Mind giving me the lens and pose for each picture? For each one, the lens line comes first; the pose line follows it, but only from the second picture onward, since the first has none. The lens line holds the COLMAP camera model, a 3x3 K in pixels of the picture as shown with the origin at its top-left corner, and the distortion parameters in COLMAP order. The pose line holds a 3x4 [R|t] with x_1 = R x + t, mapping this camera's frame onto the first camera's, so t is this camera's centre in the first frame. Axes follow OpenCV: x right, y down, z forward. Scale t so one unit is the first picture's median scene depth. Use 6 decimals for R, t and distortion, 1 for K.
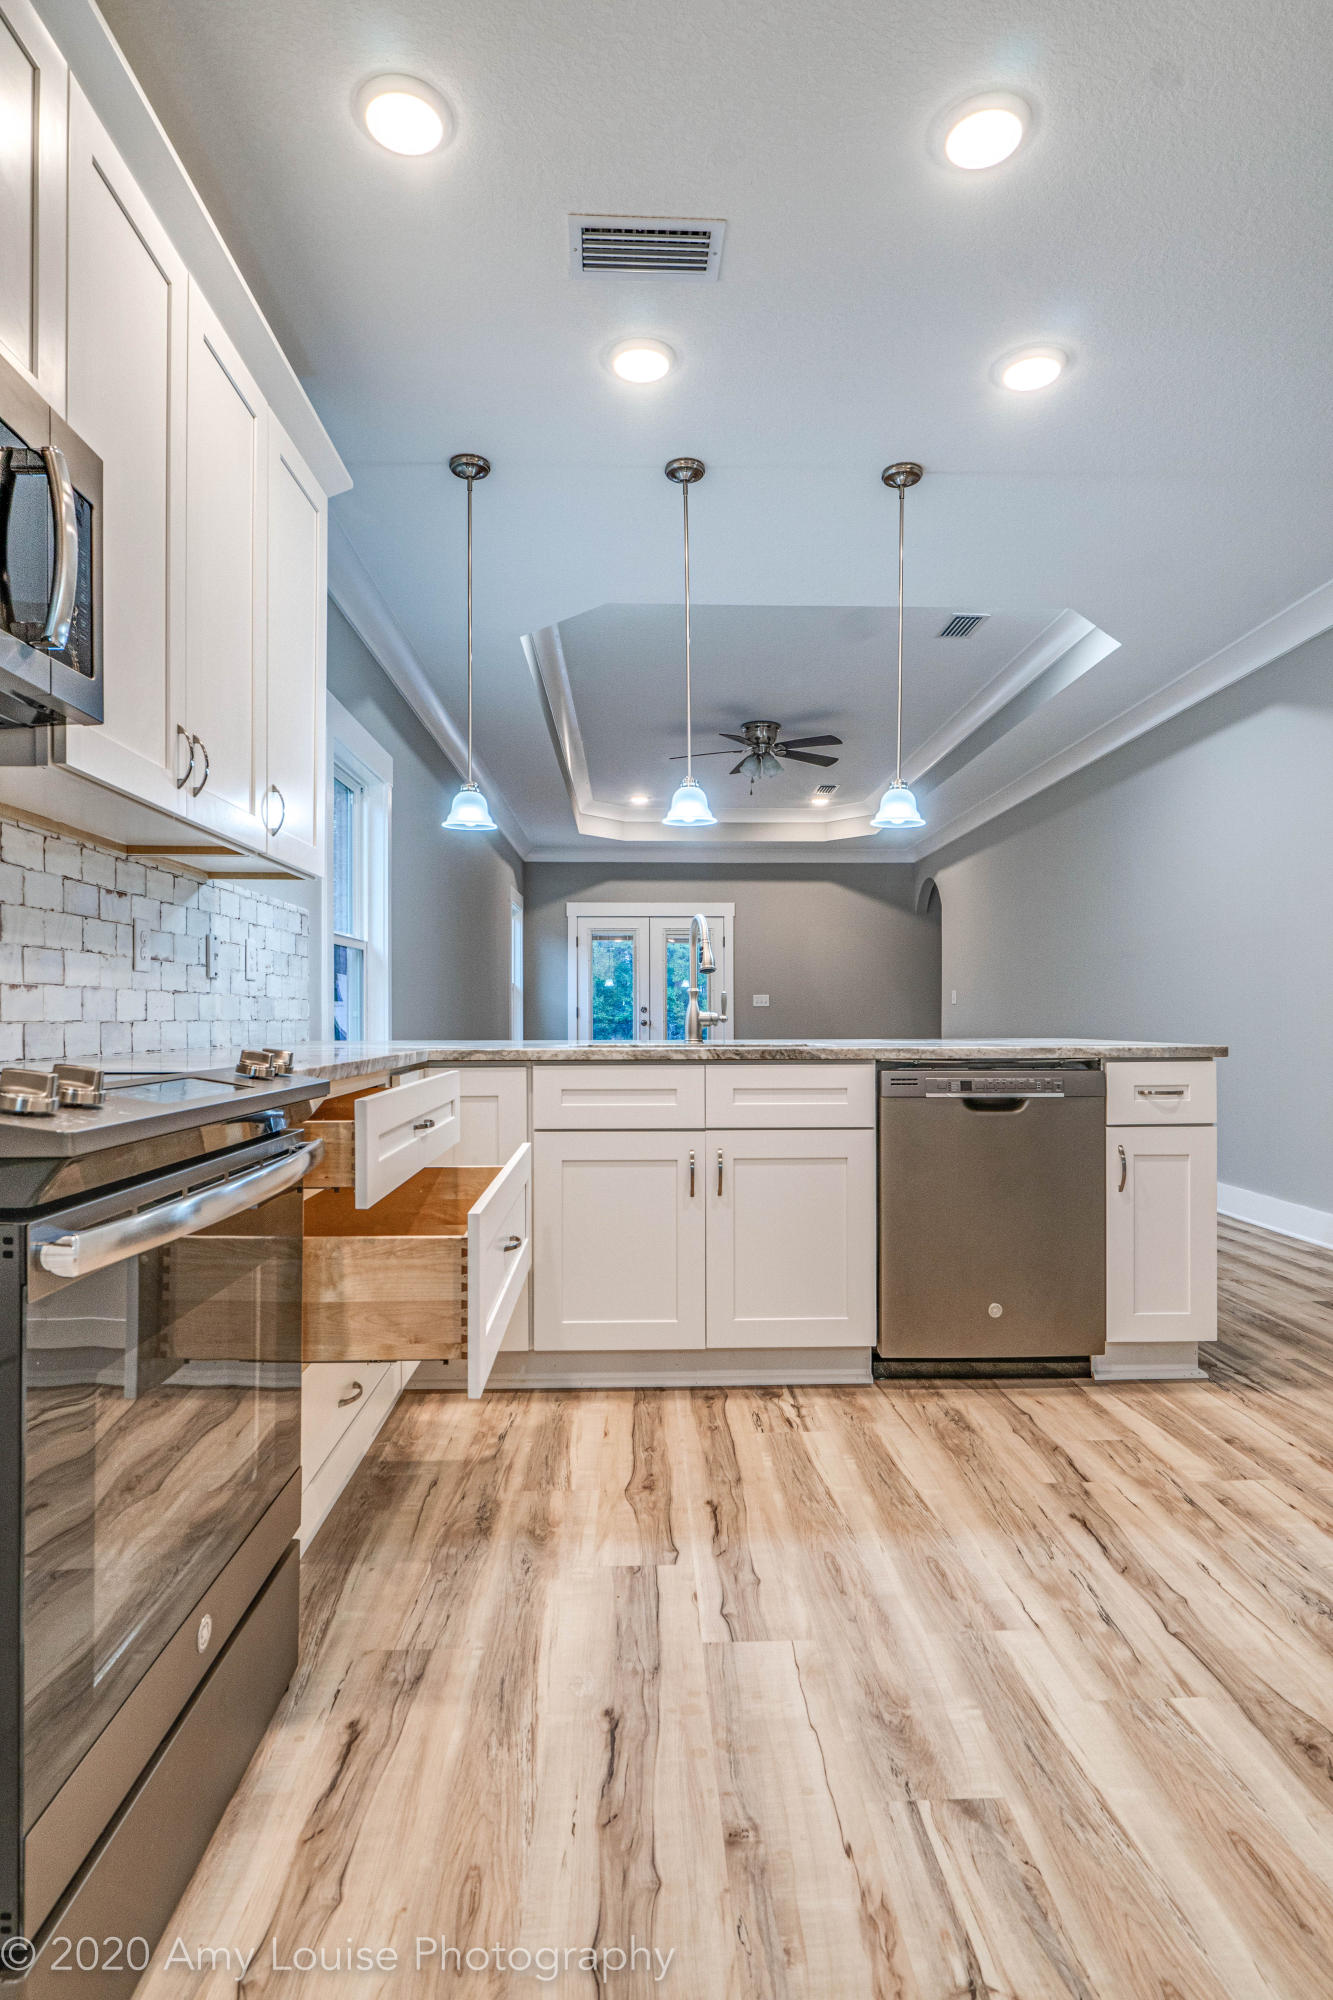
lens RADIAL K [[1071.0, 0, 694.0], [0, 1071.0, 1002.0], [0, 0, 1]] dist [-0.004087, -0.000982]
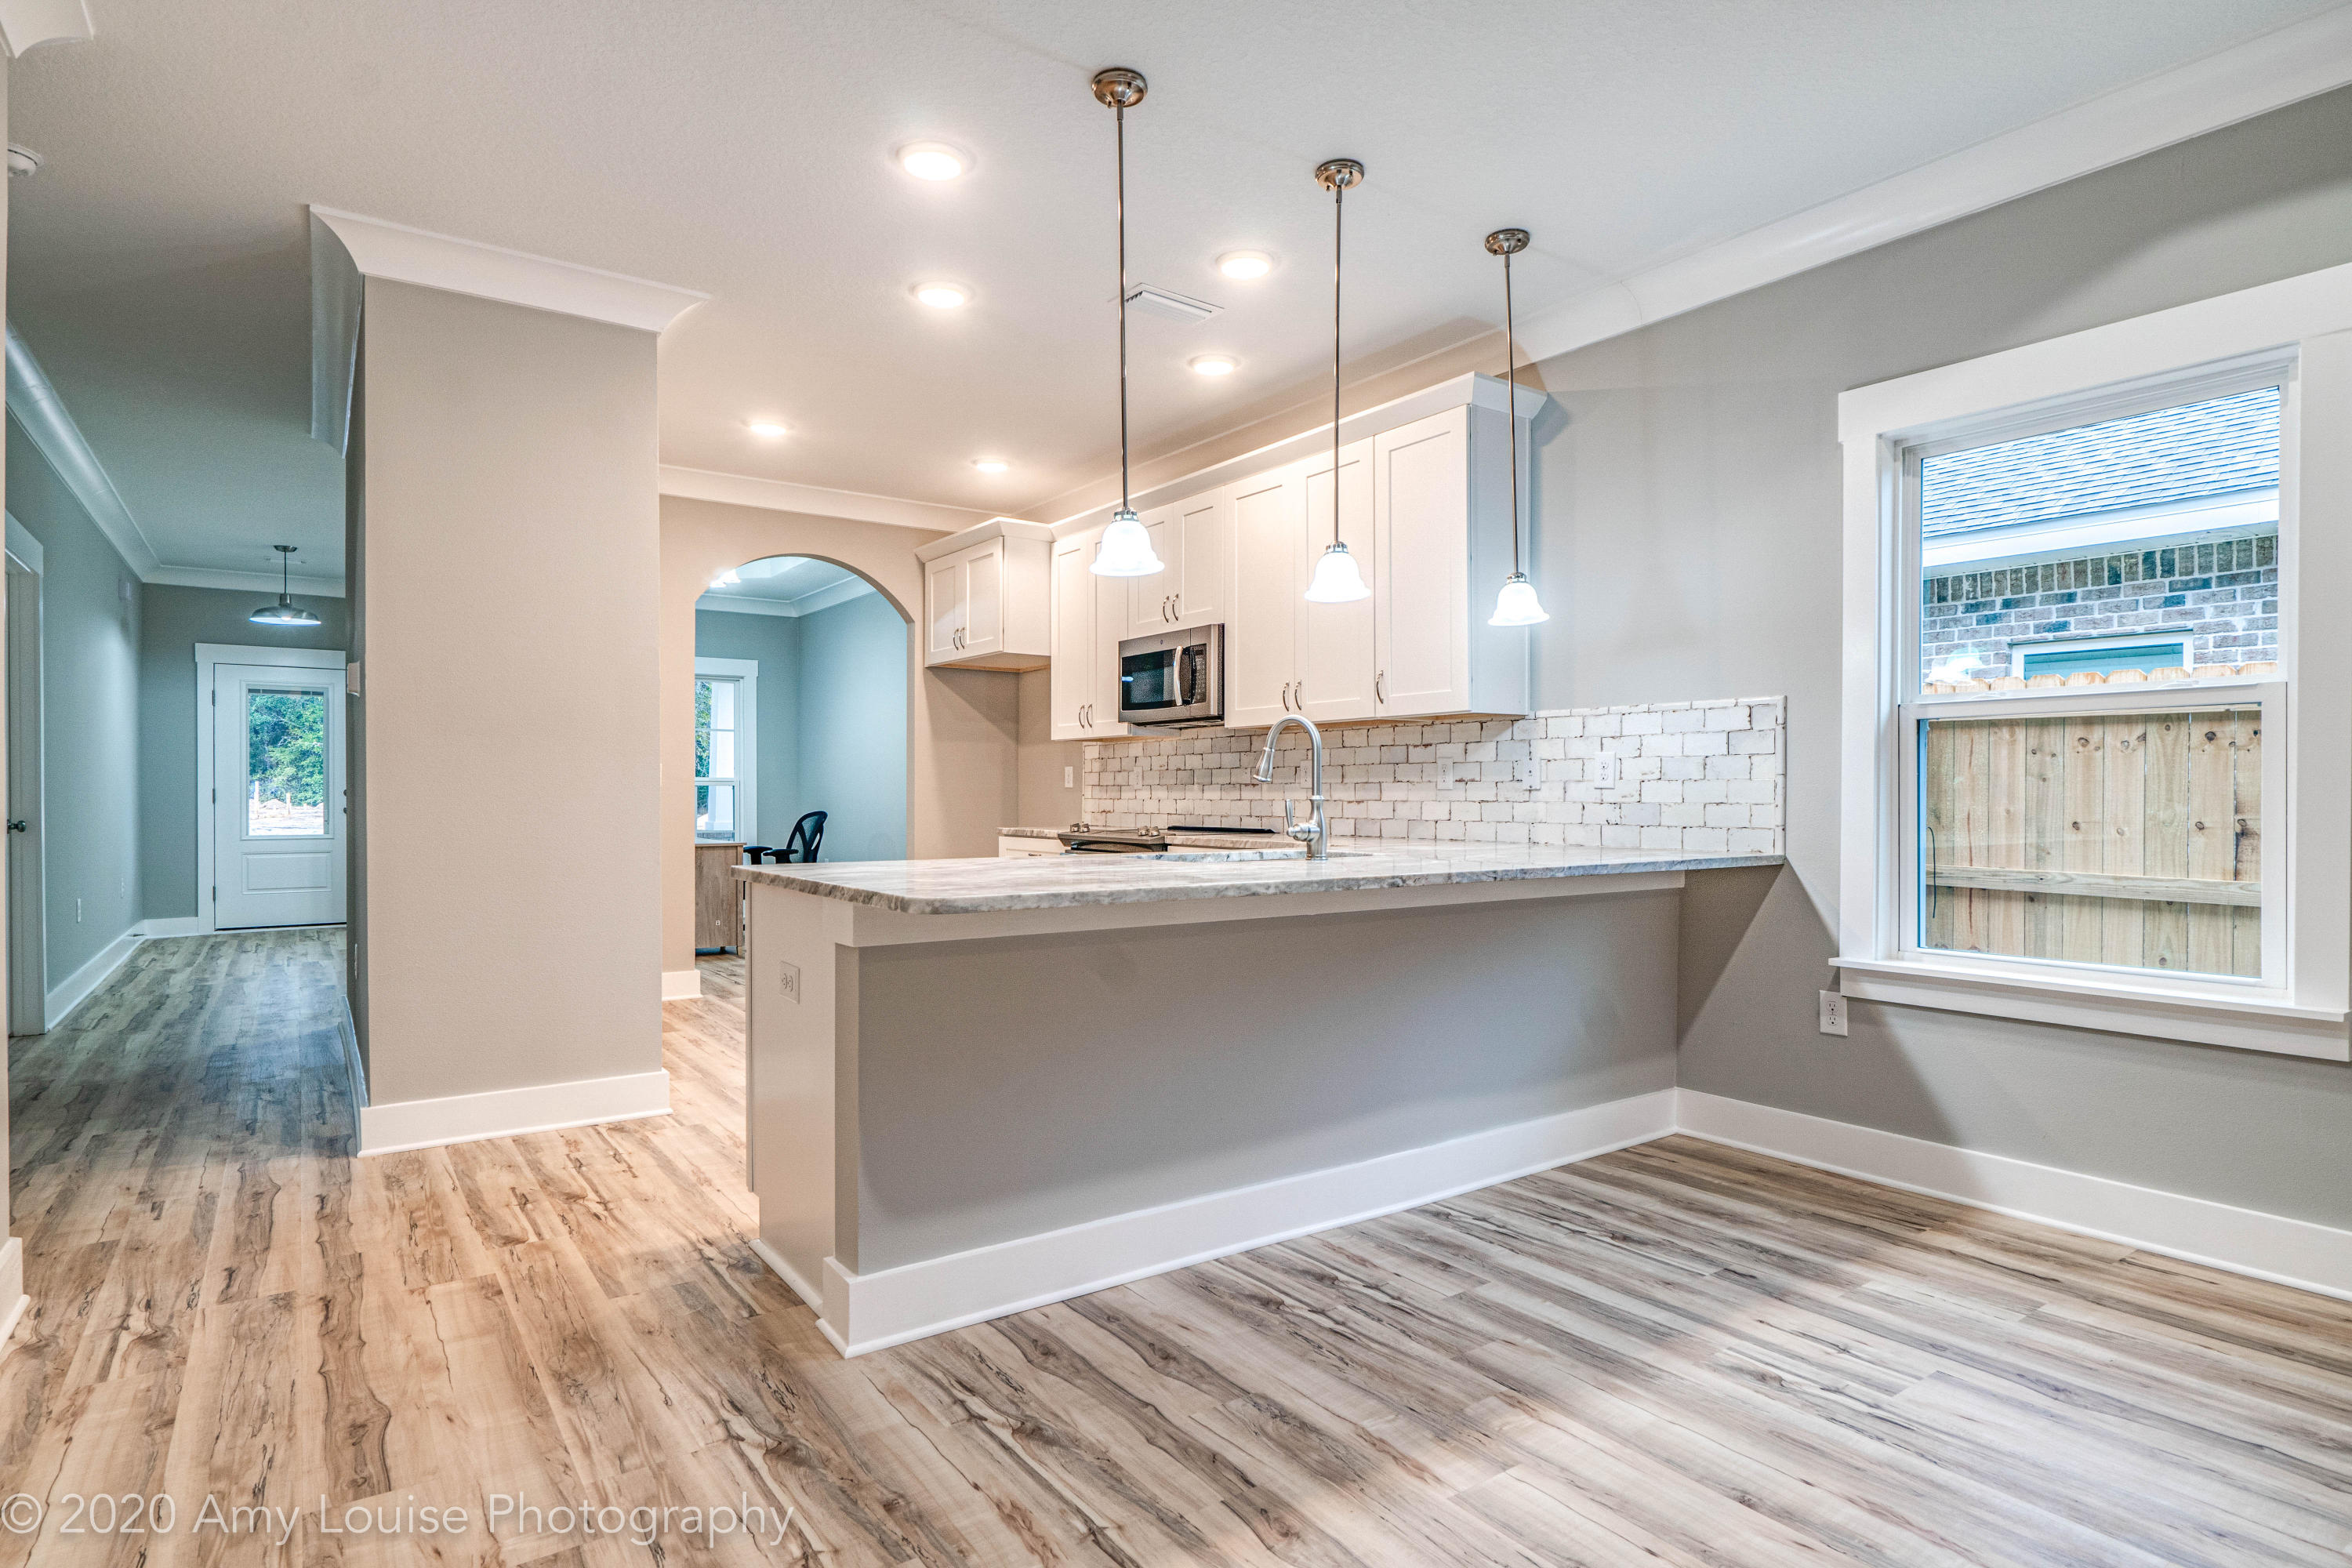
lens RADIAL K [[1259.5, 0, 1156.9], [0, 1259.5, 795.7], [0, 0, 1]] dist [-0.004087, -0.000982]
pose [[-0.852505, -0.001032, -0.522718, 0.772324], [0.005396, 0.999927, -0.010775, -0.001109], [0.522691, -0.012006, -0.852438, 2.181938]]
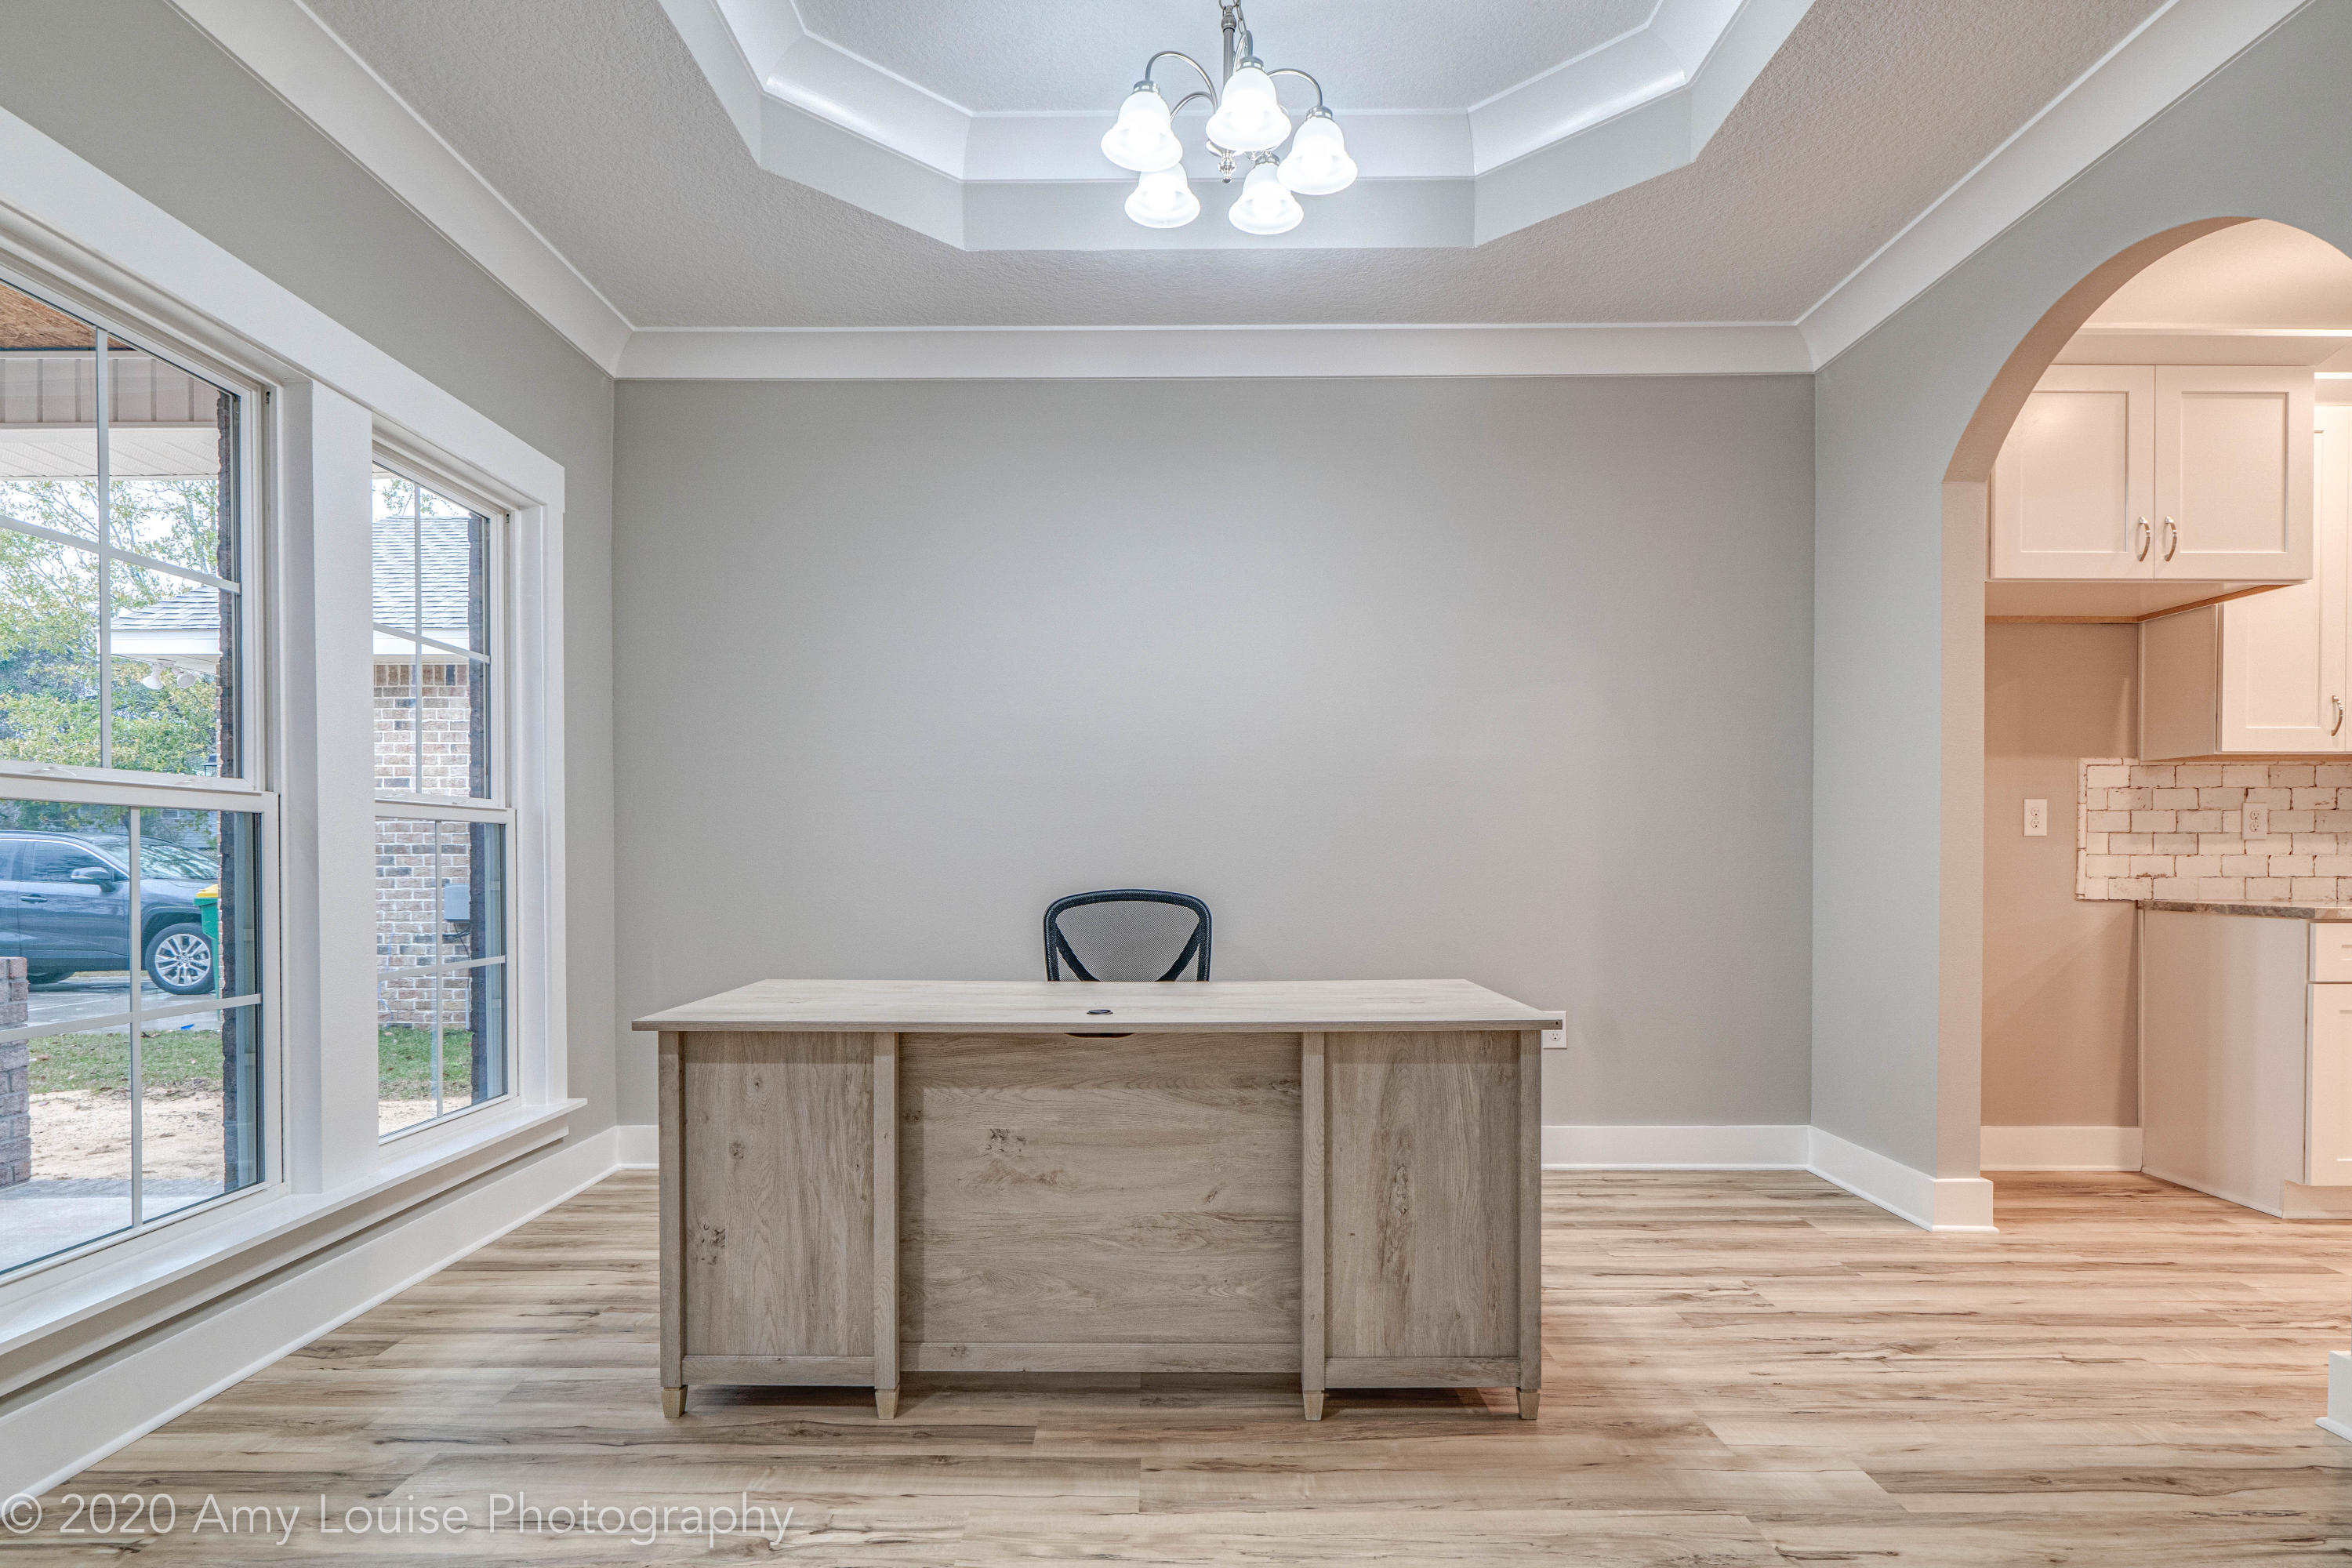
lens RADIAL K [[1259.5, 0, 1145.7], [0, 1259.5, 852.1], [0, 0, 1]] dist [-0.004087, -0.000982]
pose [[-0.074065, -0.001268, -0.997253, 1.140833], [0.013357, 0.999908, -0.002263, -0.037385], [0.997164, -0.013488, -0.074042, -1.029993]]
